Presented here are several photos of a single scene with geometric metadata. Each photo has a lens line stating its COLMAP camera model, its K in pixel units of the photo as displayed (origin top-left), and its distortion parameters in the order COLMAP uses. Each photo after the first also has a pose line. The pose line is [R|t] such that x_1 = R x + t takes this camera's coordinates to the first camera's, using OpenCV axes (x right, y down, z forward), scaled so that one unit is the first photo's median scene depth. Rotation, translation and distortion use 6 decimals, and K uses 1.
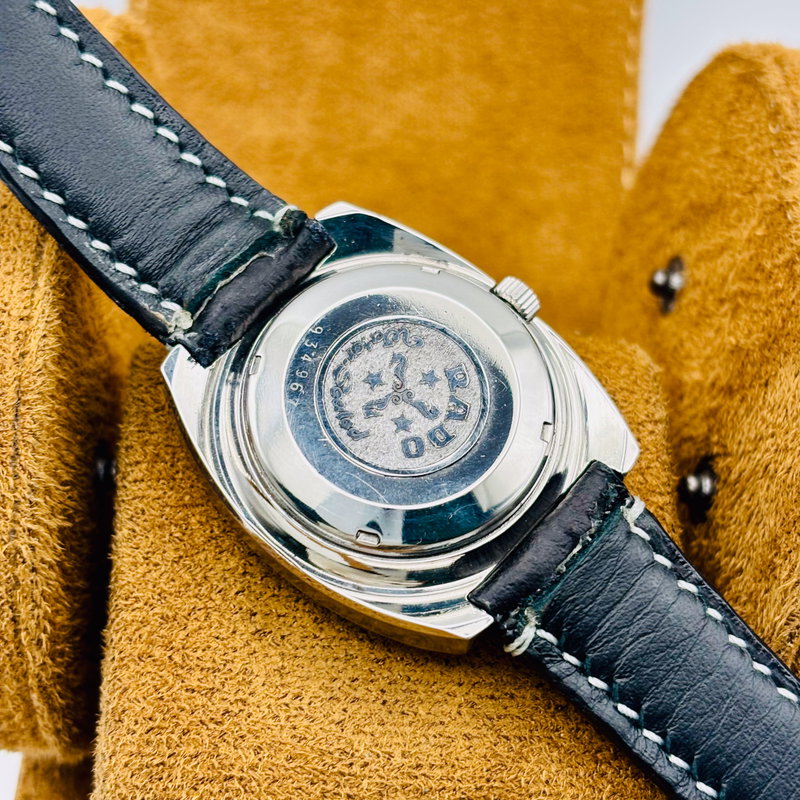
lens RADIAL K [[1675.3, 0, 397.6], [0, 1675.3, 396.9], [0, 0, 1]] dist [-0.066274, 0.000000]
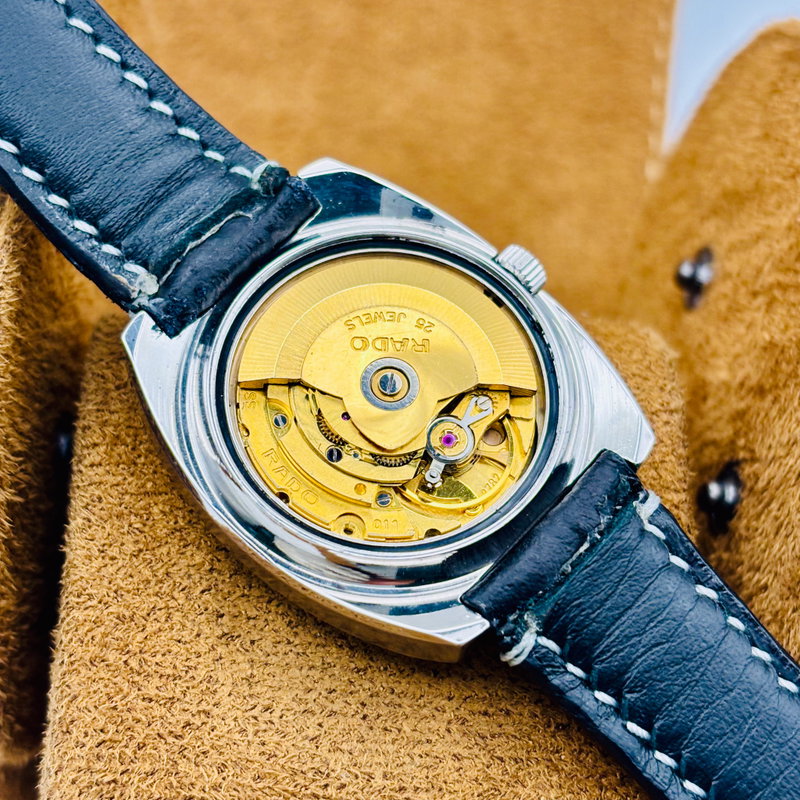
lens RADIAL K [[1675.3, 0, 402.5], [0, 1675.3, 403.1], [0, 0, 1]] dist [-0.066274, 0.000000]
pose [[0.999777, 0.018664, 0.009907, 0.000218], [-0.018494, 0.999684, -0.017003, 0.030023], [-0.010221, 0.016816, 0.999806, 0.104375]]
